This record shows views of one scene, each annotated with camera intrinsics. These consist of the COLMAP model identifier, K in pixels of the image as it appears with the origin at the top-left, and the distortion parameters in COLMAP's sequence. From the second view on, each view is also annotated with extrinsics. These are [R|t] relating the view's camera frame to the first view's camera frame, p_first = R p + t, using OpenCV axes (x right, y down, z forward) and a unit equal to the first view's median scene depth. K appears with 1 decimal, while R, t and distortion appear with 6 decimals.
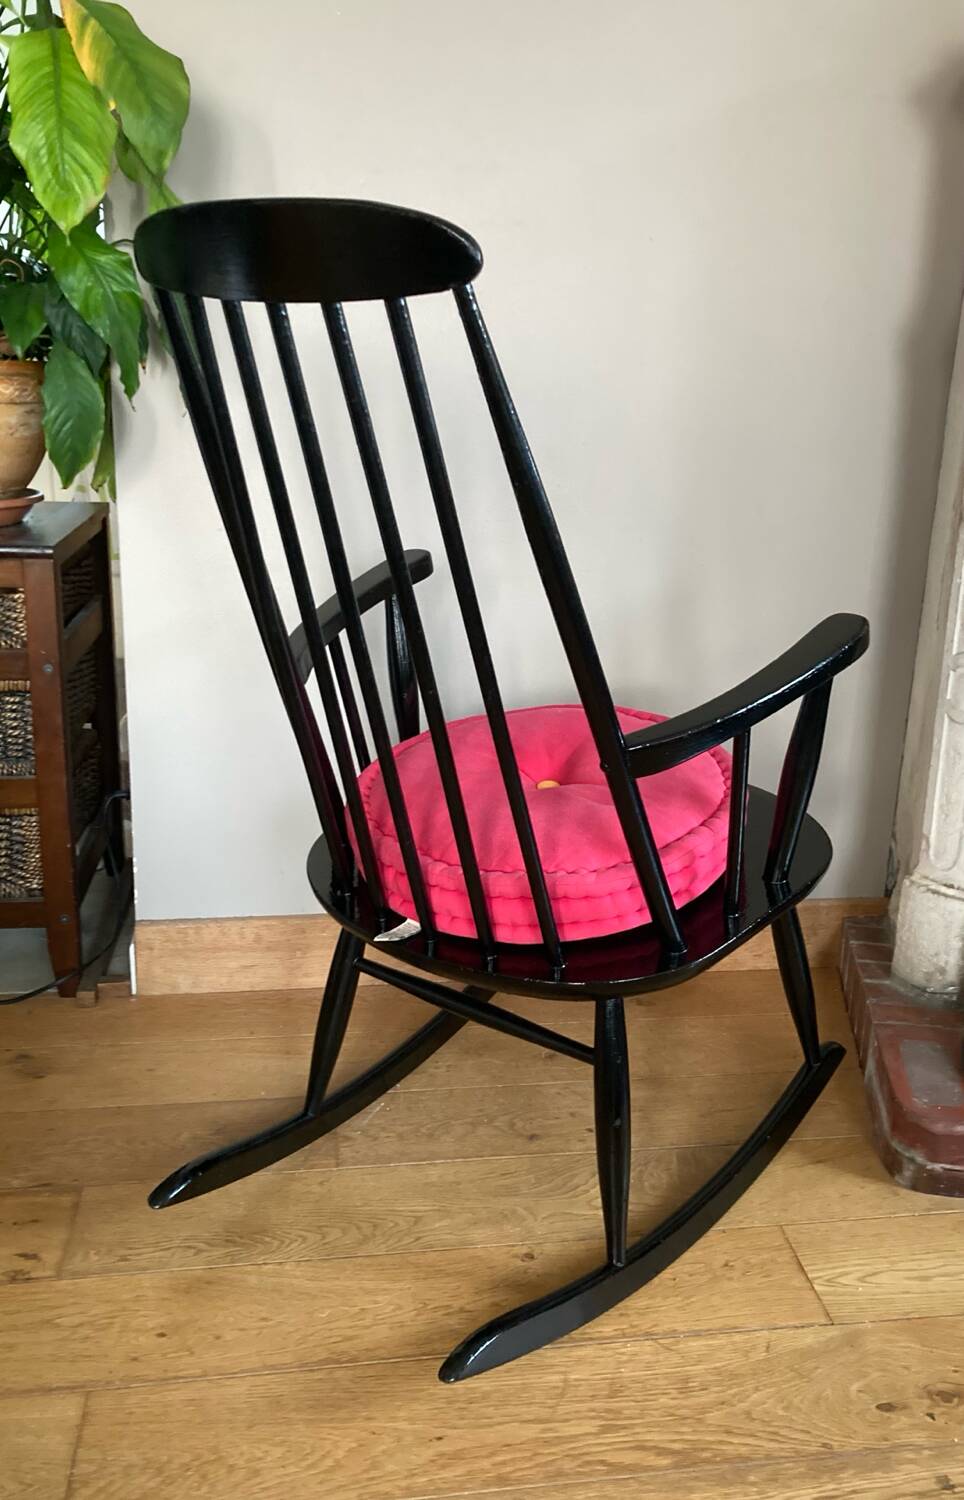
lens RADIAL K [[1302.8, 0, 526.3], [0, 1302.8, 728.8], [0, 0, 1]] dist [0.002467, 0.025491]
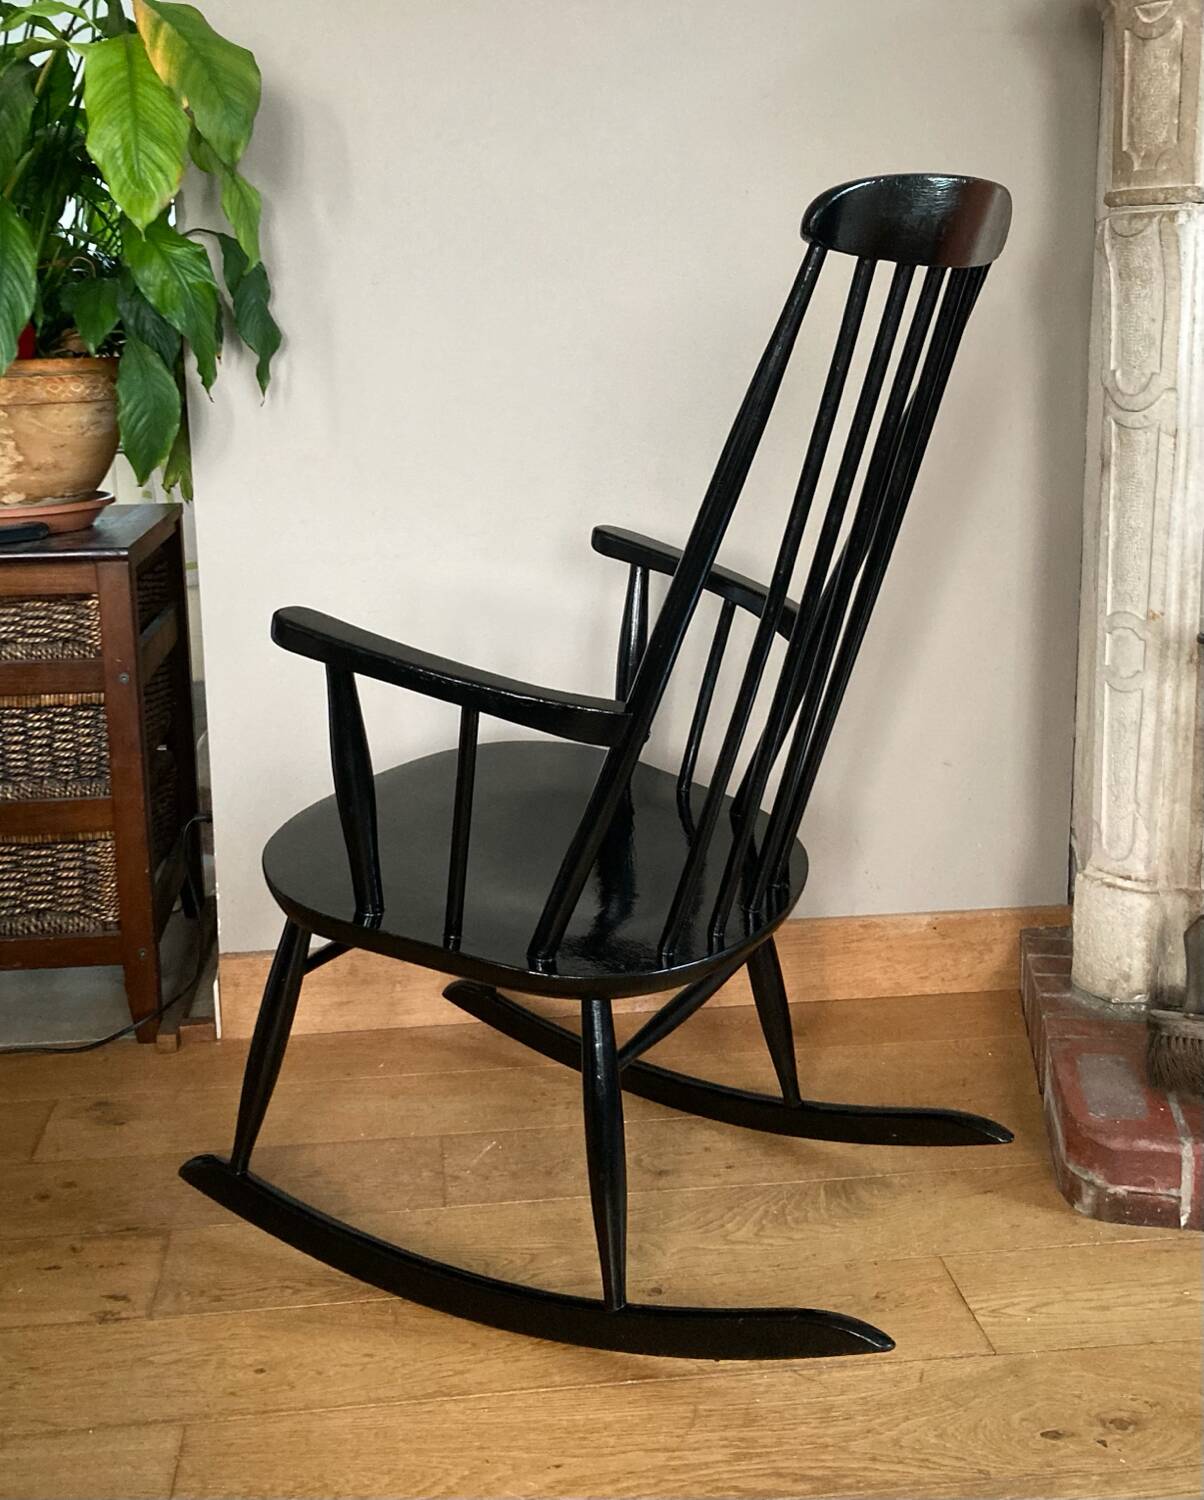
lens RADIAL K [[1632.3, 0, 565.3], [0, 1632.3, 605.8], [0, 0, 1]] dist [0.008331, 0.018774]
pose [[0.996395, -0.048780, -0.069413, 0.041428], [0.041236, 0.993485, -0.106246, 0.050588], [0.074143, 0.103000, 0.991914, -0.181361]]
